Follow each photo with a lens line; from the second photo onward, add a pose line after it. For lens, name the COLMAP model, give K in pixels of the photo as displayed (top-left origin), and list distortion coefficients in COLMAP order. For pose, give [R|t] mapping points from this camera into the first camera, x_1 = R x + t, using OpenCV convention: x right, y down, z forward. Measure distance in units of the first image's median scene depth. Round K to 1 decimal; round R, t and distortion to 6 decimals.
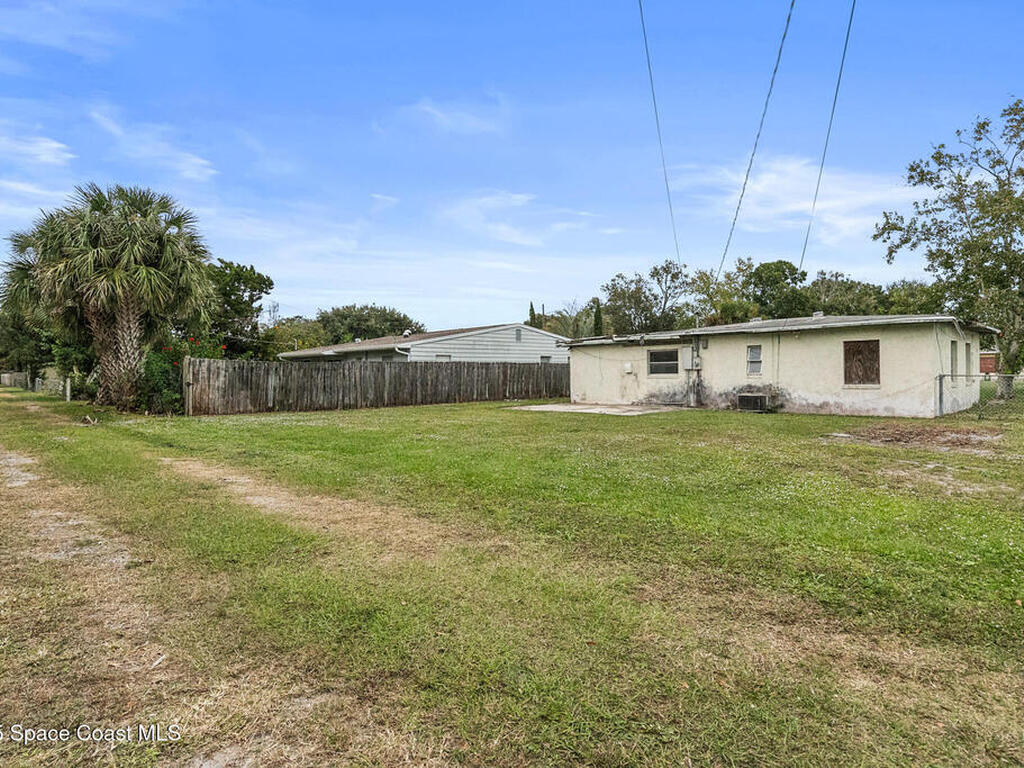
lens RADIAL K [[573.5, 0, 512.3], [0, 573.5, 375.2], [0, 0, 1]] dist [0.010832, -0.003856]
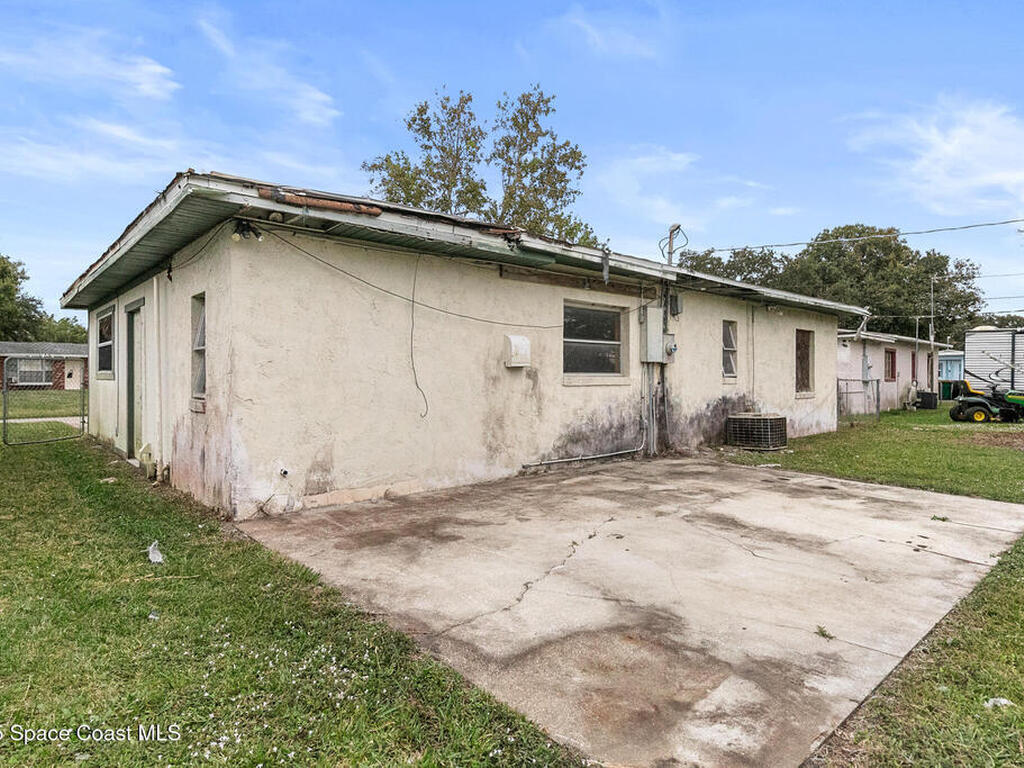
lens RADIAL K [[573.5, 0, 507.2], [0, 573.5, 383.4], [0, 0, 1]] dist [0.010832, -0.003856]
pose [[0.041688, -0.008588, 0.999094, -0.090784], [-0.006672, 0.999938, 0.008873, 0.001086], [-0.999108, -0.007036, 0.041628, 1.011883]]
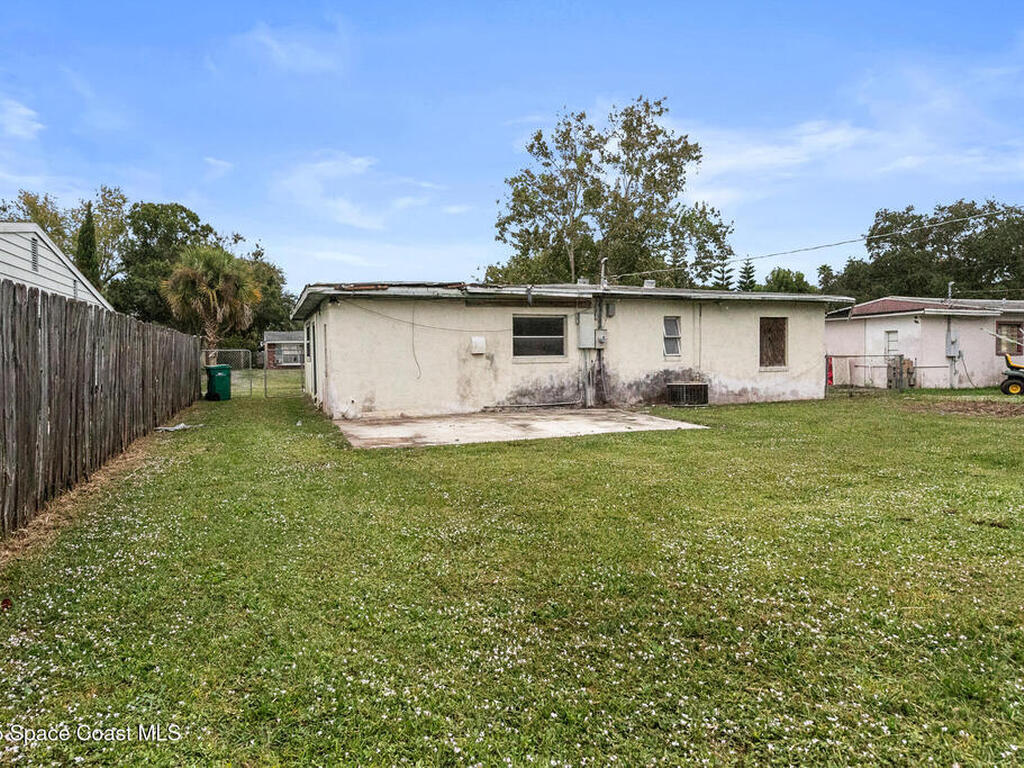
lens RADIAL K [[634.6, 0, 517.7], [0, 634.6, 386.3], [0, 0, 1]] dist [0.028043, 0.003651]
pose [[0.383232, -0.043183, 0.922642, -0.348333], [0.007192, 0.999016, 0.043771, 0.000331], [-0.923624, -0.010139, 0.383166, 0.747317]]
